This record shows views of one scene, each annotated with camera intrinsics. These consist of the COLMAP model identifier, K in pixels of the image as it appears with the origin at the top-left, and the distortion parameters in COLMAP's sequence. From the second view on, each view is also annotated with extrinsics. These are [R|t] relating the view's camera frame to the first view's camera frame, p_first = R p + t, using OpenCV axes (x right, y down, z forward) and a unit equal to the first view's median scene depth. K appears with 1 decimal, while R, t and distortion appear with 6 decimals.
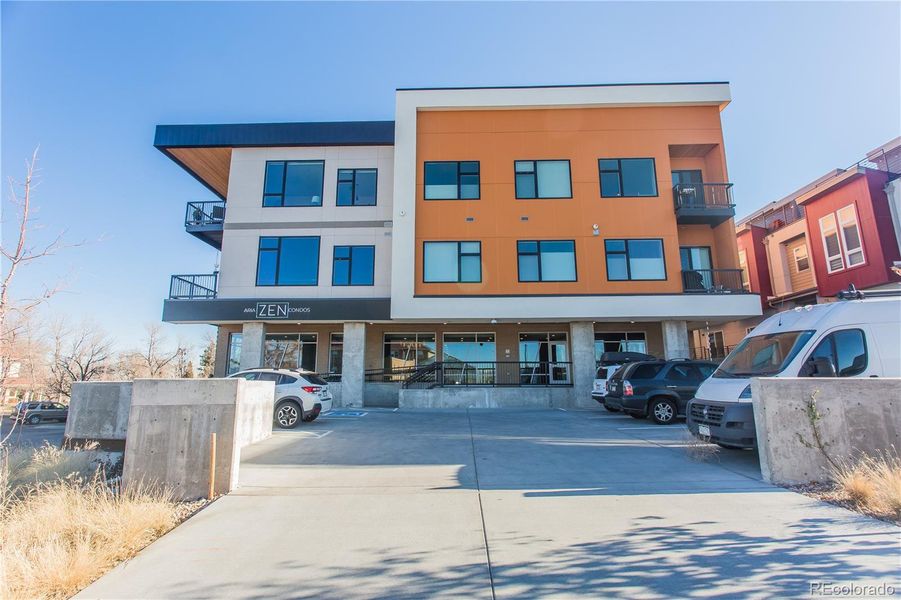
lens RADIAL K [[430.0, 0, 450.5], [0, 430.0, 300.0], [0, 0, 1]] dist [0.001122, 0.000791]
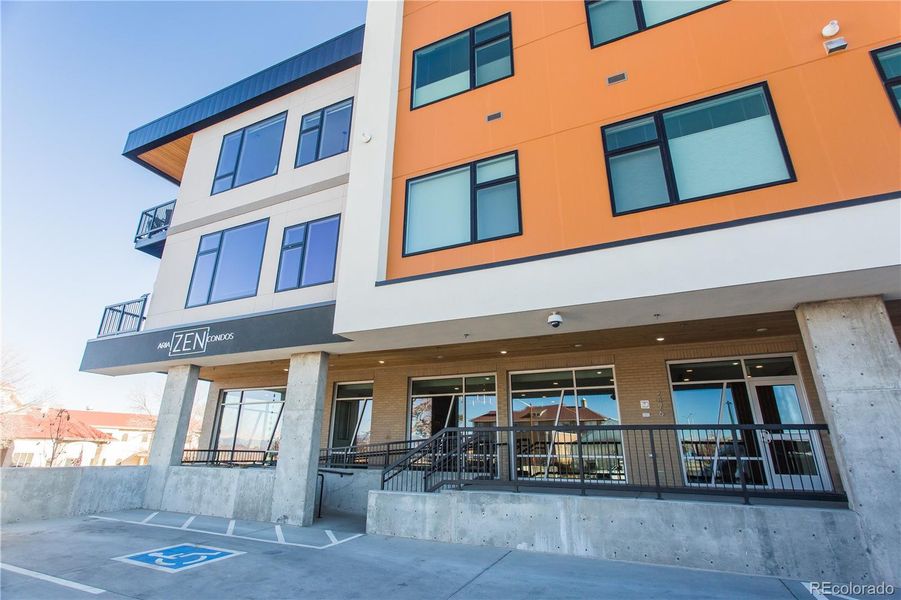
lens RADIAL K [[430.0, 0, 450.5], [0, 430.0, 300.0], [0, 0, 1]] dist [0.001122, 0.000791]
pose [[0.913788, -0.122987, -0.387124, 0.160251], [0.062186, 0.984183, -0.165881, 0.086968], [0.401402, 0.127506, 0.906983, 0.575601]]
